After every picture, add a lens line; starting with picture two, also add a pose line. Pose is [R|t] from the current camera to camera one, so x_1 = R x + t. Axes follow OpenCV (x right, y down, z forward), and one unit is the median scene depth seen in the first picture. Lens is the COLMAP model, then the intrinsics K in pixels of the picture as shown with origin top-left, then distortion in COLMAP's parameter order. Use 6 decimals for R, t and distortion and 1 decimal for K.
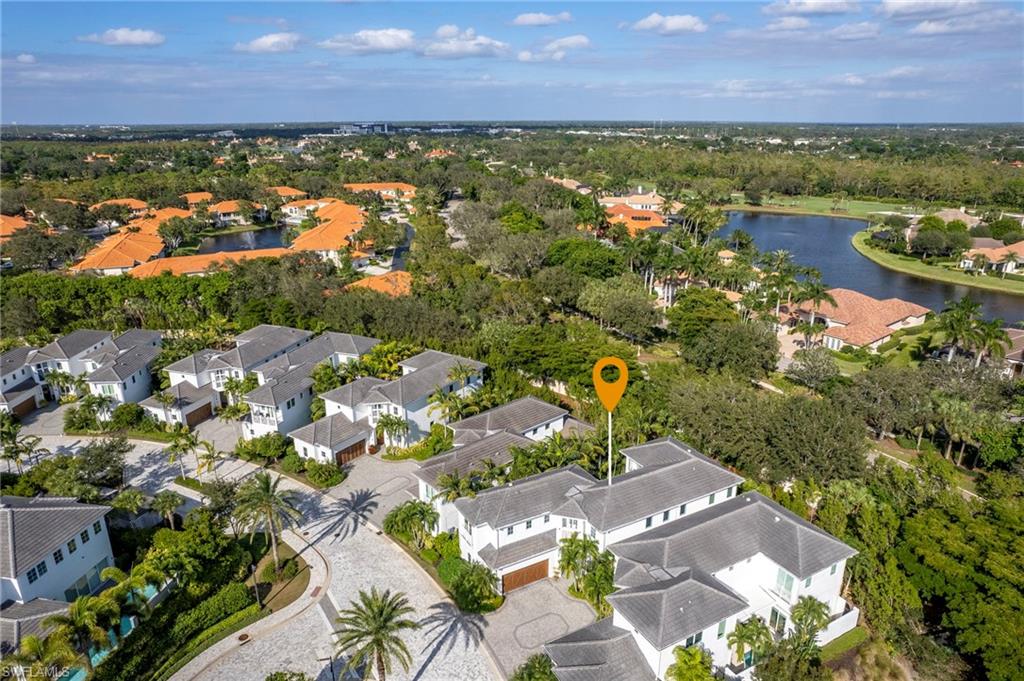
lens RADIAL K [[664.7, 0, 512.0], [0, 664.7, 340.5], [0, 0, 1]] dist [-0.070194, 0.062487]
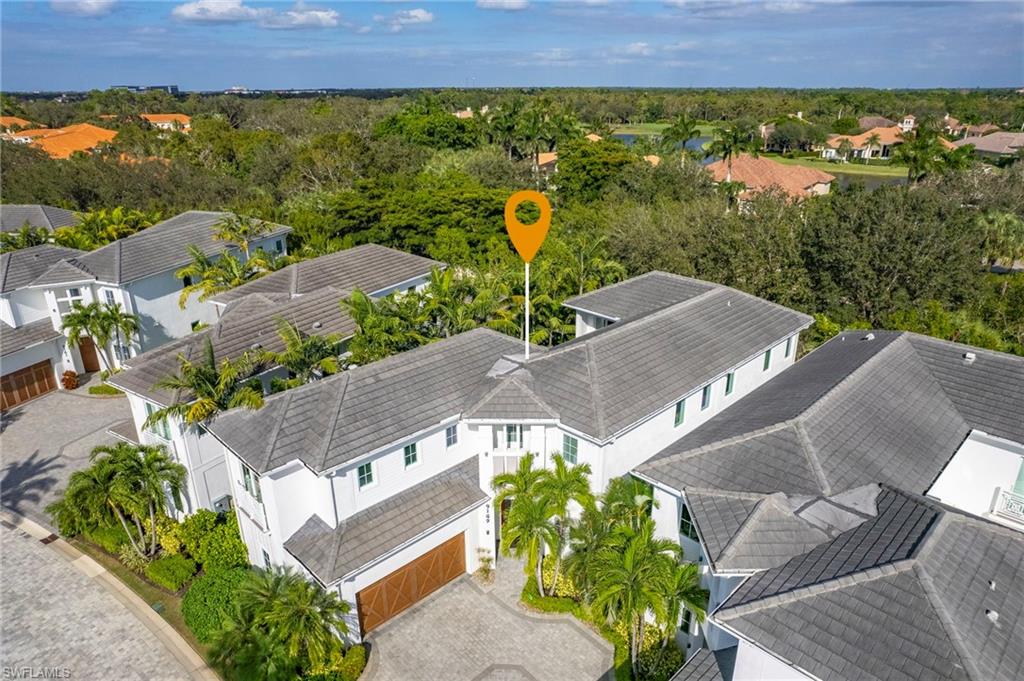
lens RADIAL K [[664.7, 0, 512.0], [0, 664.7, 340.5], [0, 0, 1]] dist [-0.070194, 0.062487]
pose [[0.963260, -0.097542, 0.250233, -0.008318], [0.088390, 0.994949, 0.047585, 0.190866], [-0.253610, -0.023719, 0.967016, 0.582406]]
